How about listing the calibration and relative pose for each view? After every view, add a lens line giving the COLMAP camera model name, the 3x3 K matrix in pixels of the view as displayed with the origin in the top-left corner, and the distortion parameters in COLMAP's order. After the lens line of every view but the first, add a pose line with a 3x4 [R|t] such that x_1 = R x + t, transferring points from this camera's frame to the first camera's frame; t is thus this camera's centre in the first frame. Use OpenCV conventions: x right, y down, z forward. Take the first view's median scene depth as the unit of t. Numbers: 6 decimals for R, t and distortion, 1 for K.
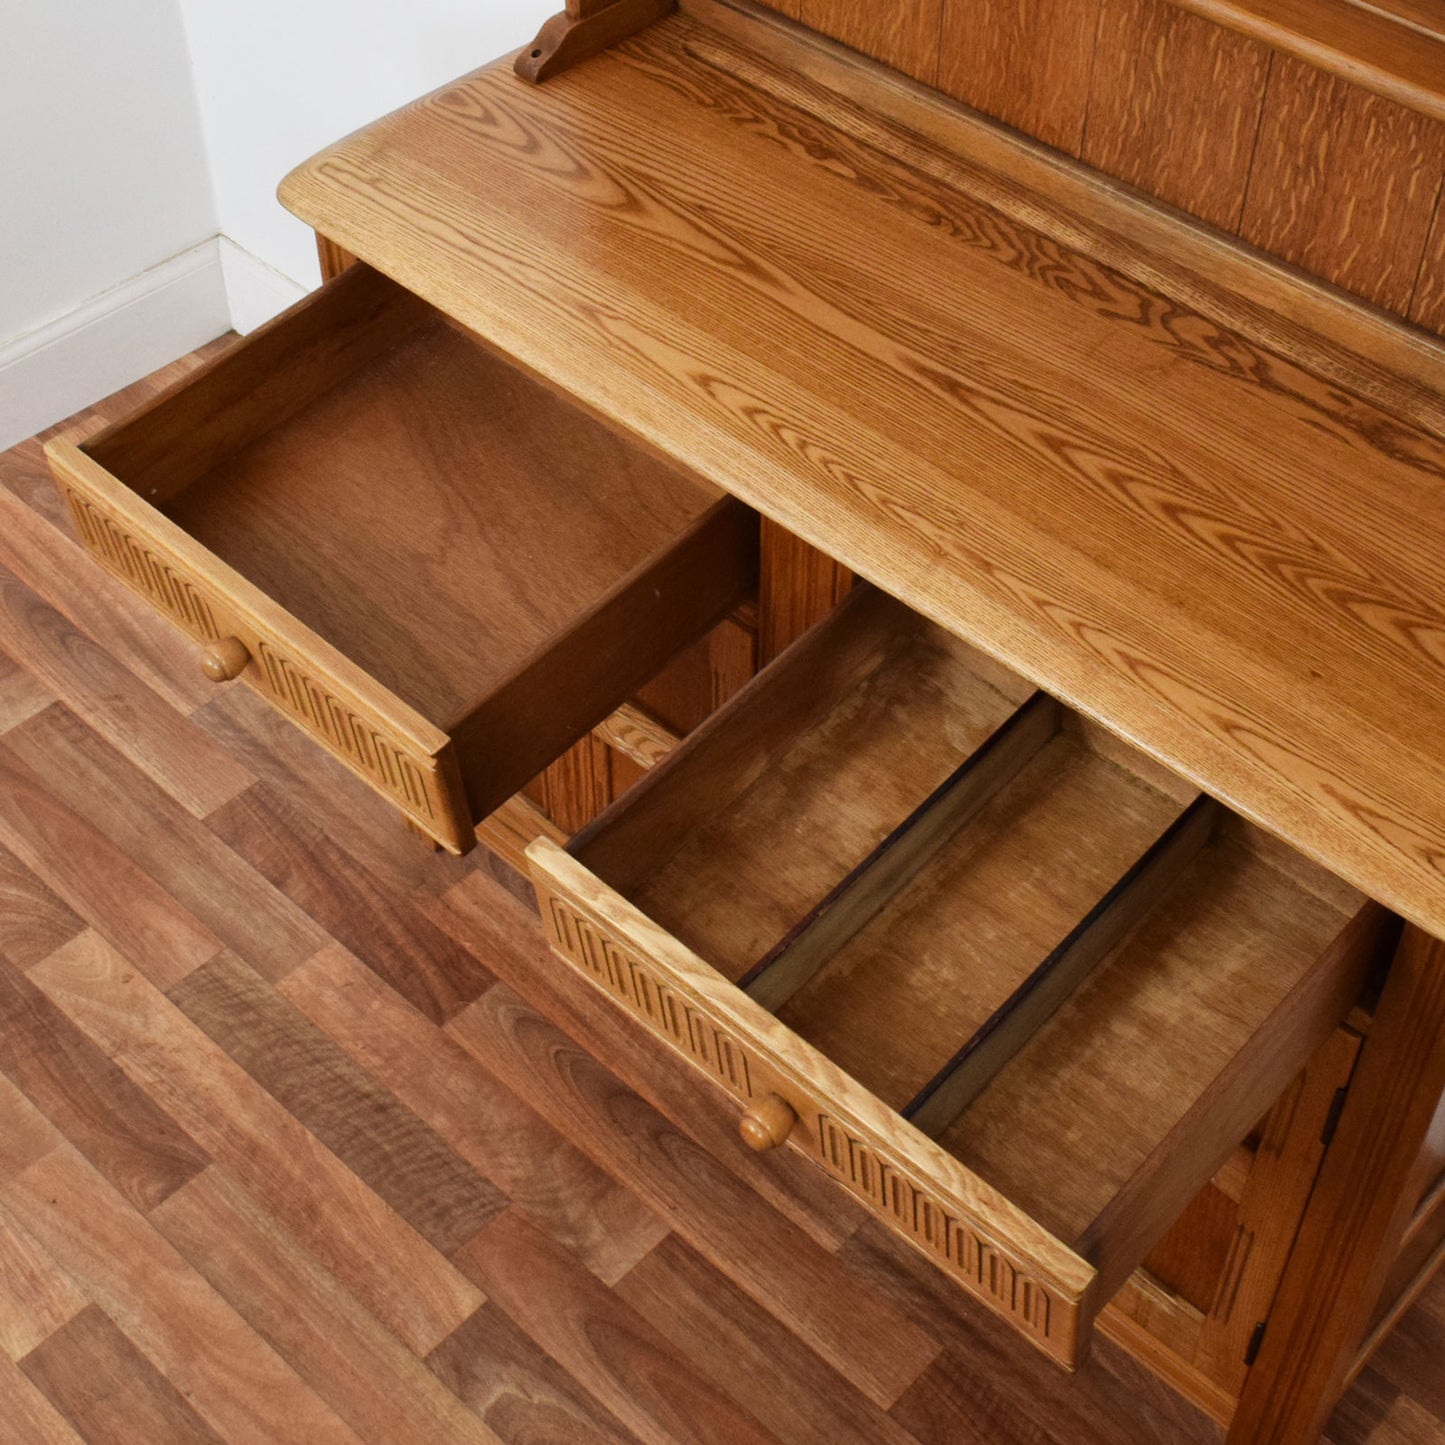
lens RADIAL K [[2252.0, 0, 799.7], [0, 2252.0, 531.7], [0, 0, 1]] dist [-0.025788, 0.000000]
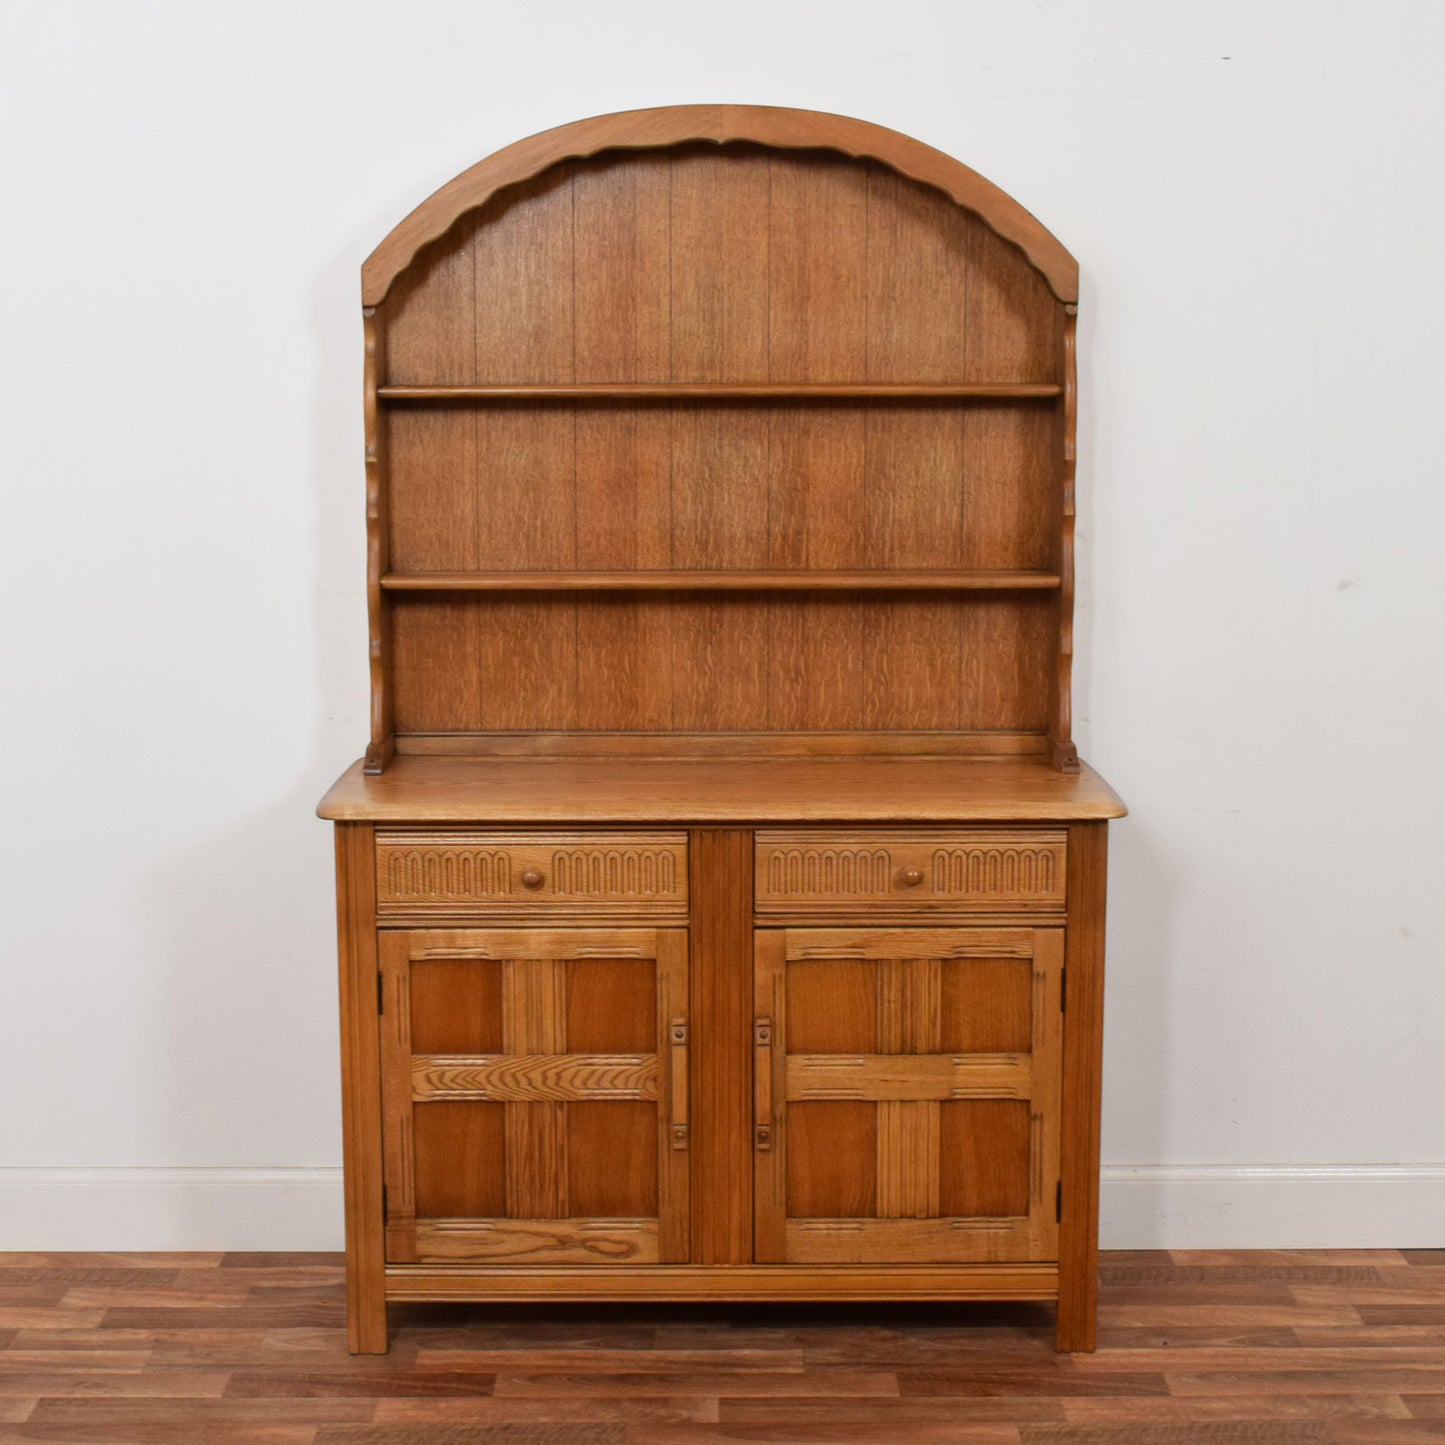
lens RADIAL K [[2422.5, 0, 680.4], [0, 2422.5, 714.4], [0, 0, 1]] dist [-0.021339, 0.000000]
pose [[0.749458, -0.132261, 0.648706, -1.251972], [0.468164, 0.798695, -0.378034, 0.632580], [-0.468119, 0.587021, 0.660508, -0.414312]]
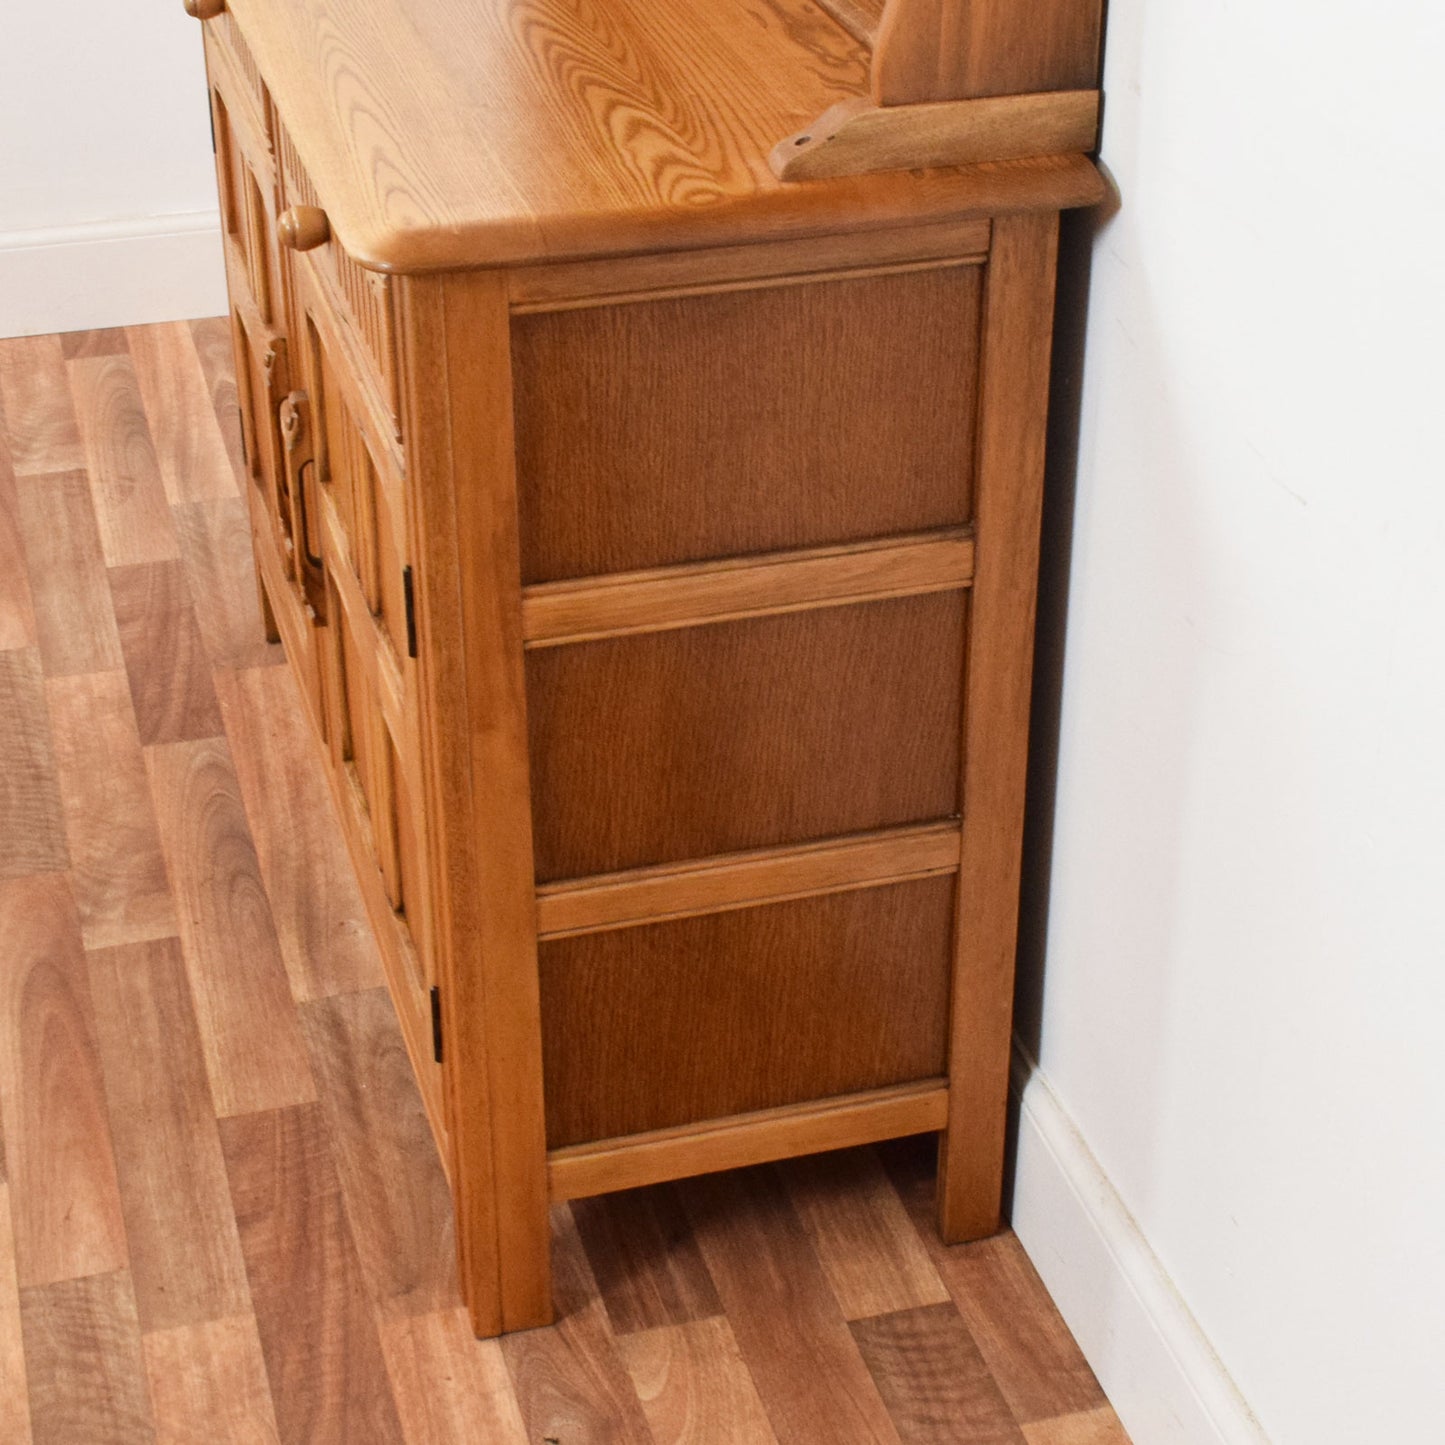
lens RADIAL K [[2758.0, 0, 754.8], [0, 2758.0, 678.4], [0, 0, 1]] dist [-0.015889, 0.000000]
pose [[0.853206, 0.239619, -0.463274, 0.749092], [-0.339636, 0.929341, -0.144821, 0.339435], [0.395838, 0.280906, 0.874302, 0.071559]]
